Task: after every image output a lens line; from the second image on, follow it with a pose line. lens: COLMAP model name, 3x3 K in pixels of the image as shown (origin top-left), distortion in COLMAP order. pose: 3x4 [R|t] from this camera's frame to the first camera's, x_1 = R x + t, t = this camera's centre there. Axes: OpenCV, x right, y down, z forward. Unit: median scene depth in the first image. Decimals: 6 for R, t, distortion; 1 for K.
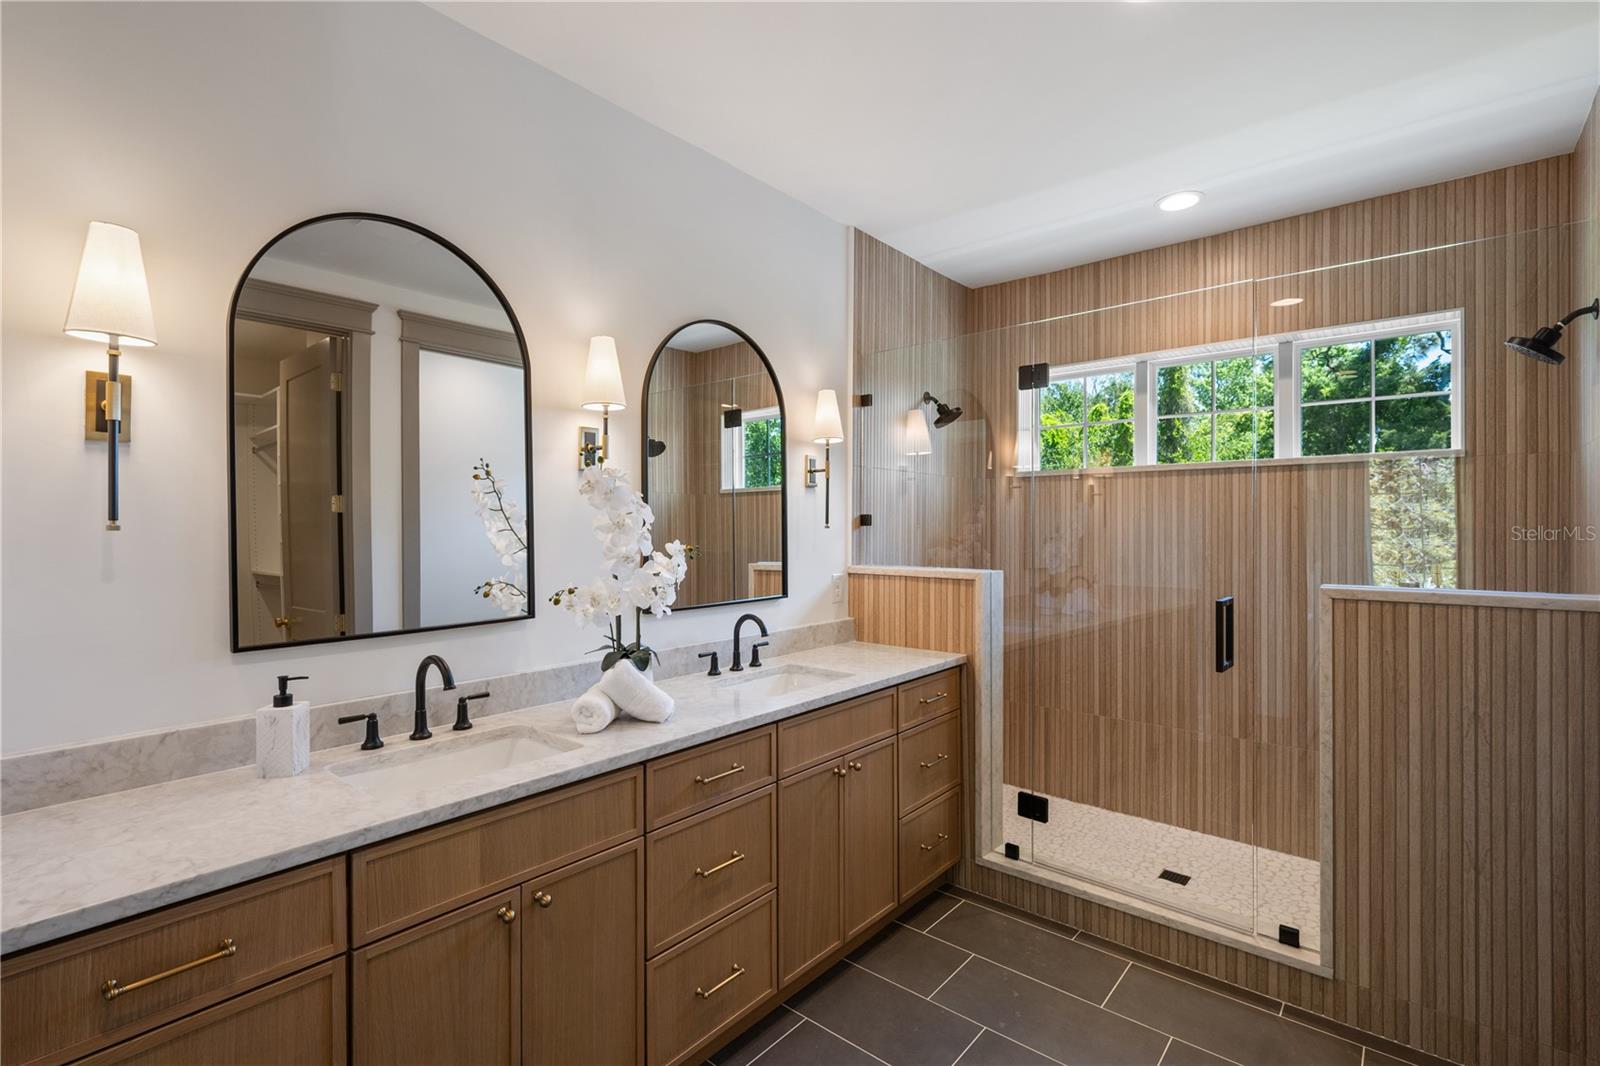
lens RADIAL K [[728.5, 0, 797.7], [0, 728.5, 526.7], [0, 0, 1]] dist [-0.001481, 0.000093]
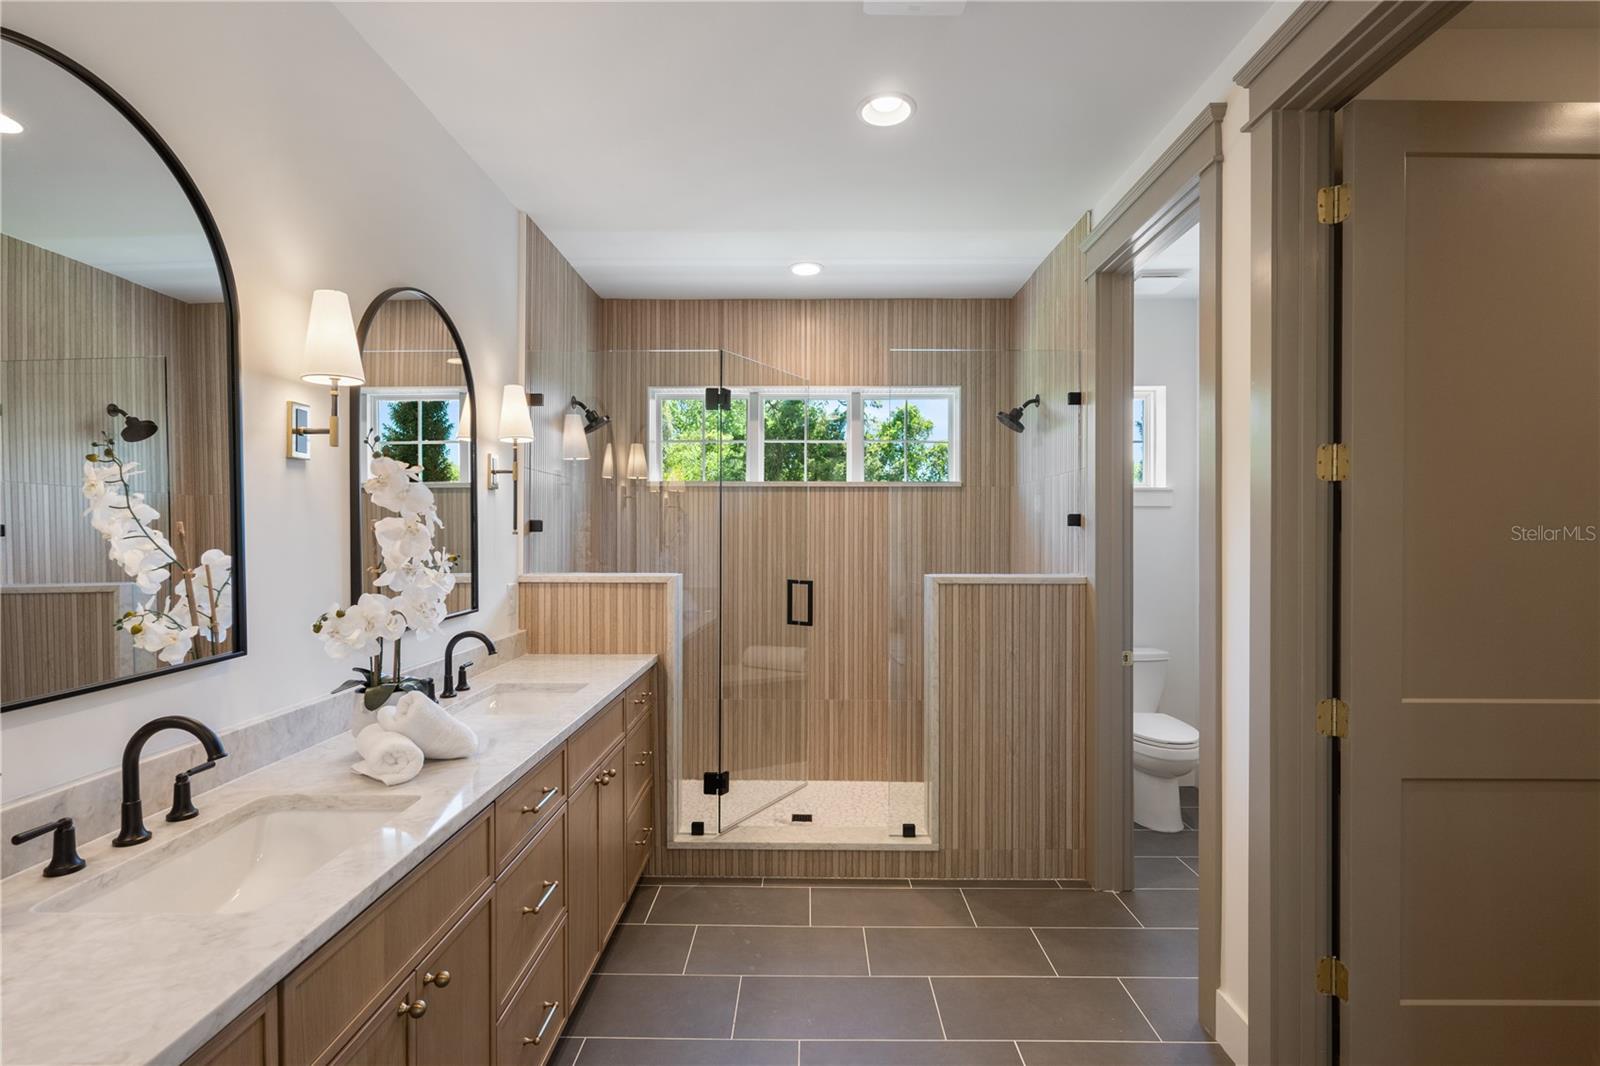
lens RADIAL K [[738.5, 0, 798.4], [0, 738.5, 539.2], [0, 0, 1]] dist [0.001192, 0.000288]
pose [[0.771065, -0.003728, 0.636746, -0.340359], [-0.001025, 0.999974, 0.007095, 0.001356], [-0.636756, -0.006123, 0.771041, 0.053356]]
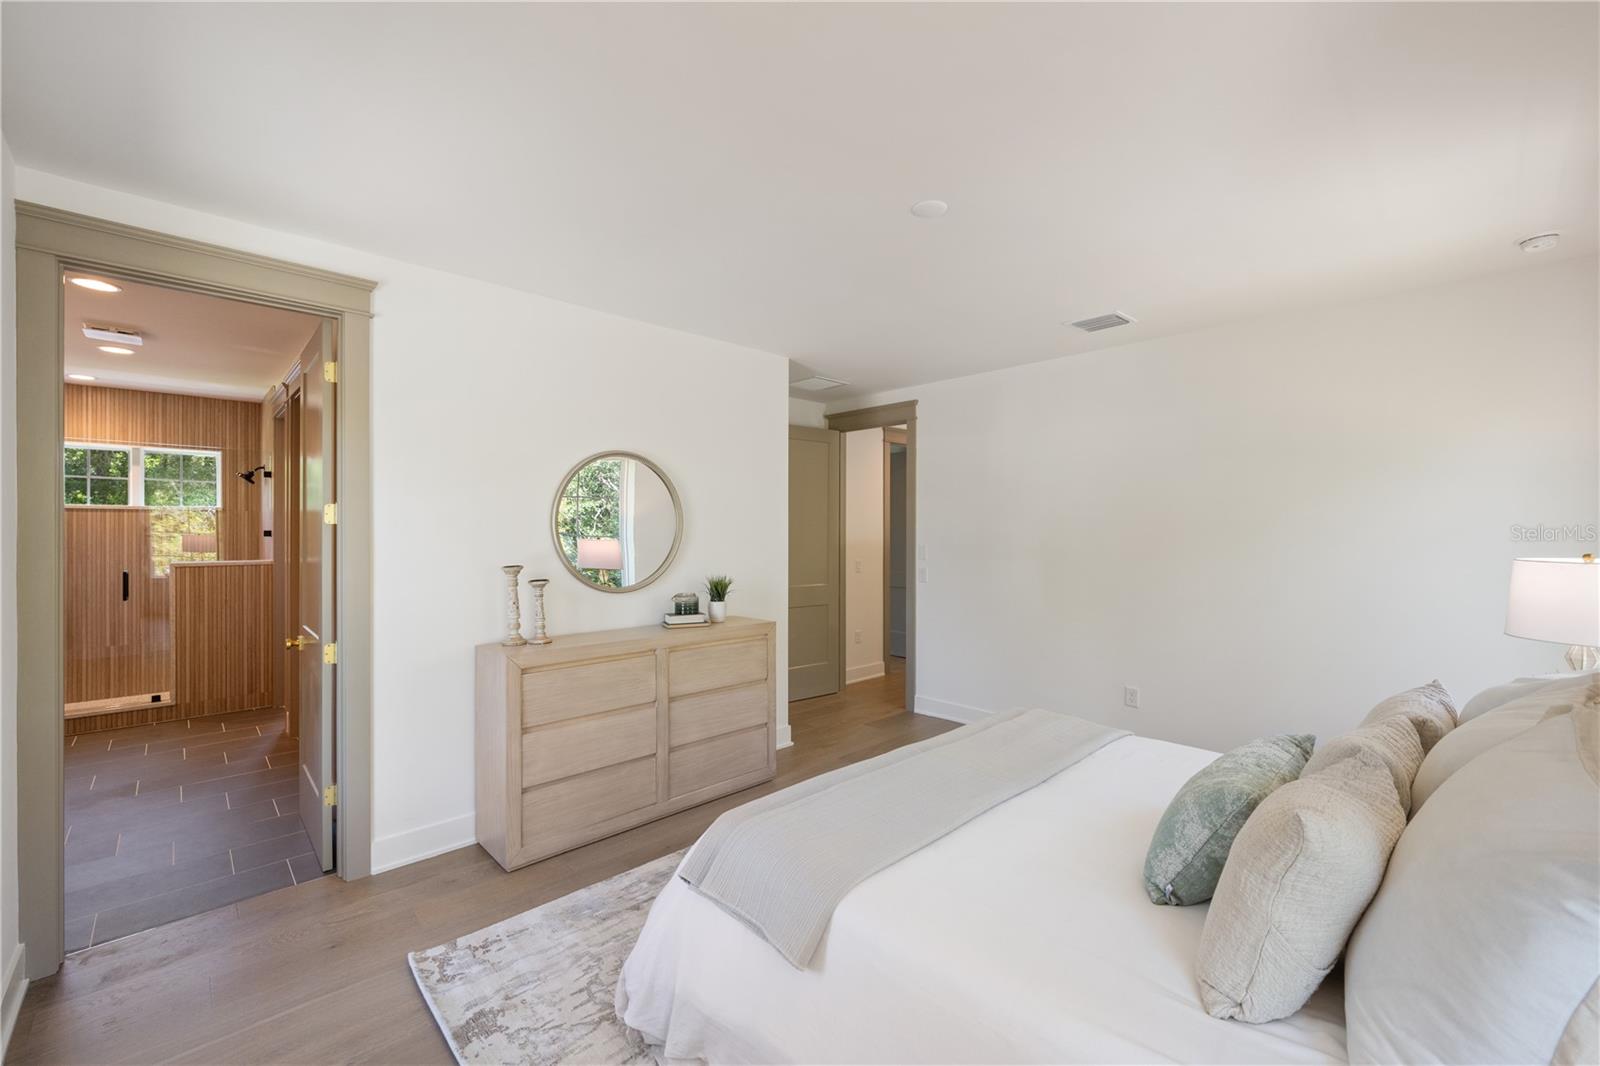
lens RADIAL K [[660.0, 0, 800.0], [0, 660.0, 533.0], [0, 0, 1]] dist [-0.001033, -0.000114]
pose [[0.109070, -0.003269, 0.994029, -1.281154], [-0.002911, 0.999989, 0.003608, -0.038397], [-0.994030, -0.003287, 0.109060, -1.397679]]
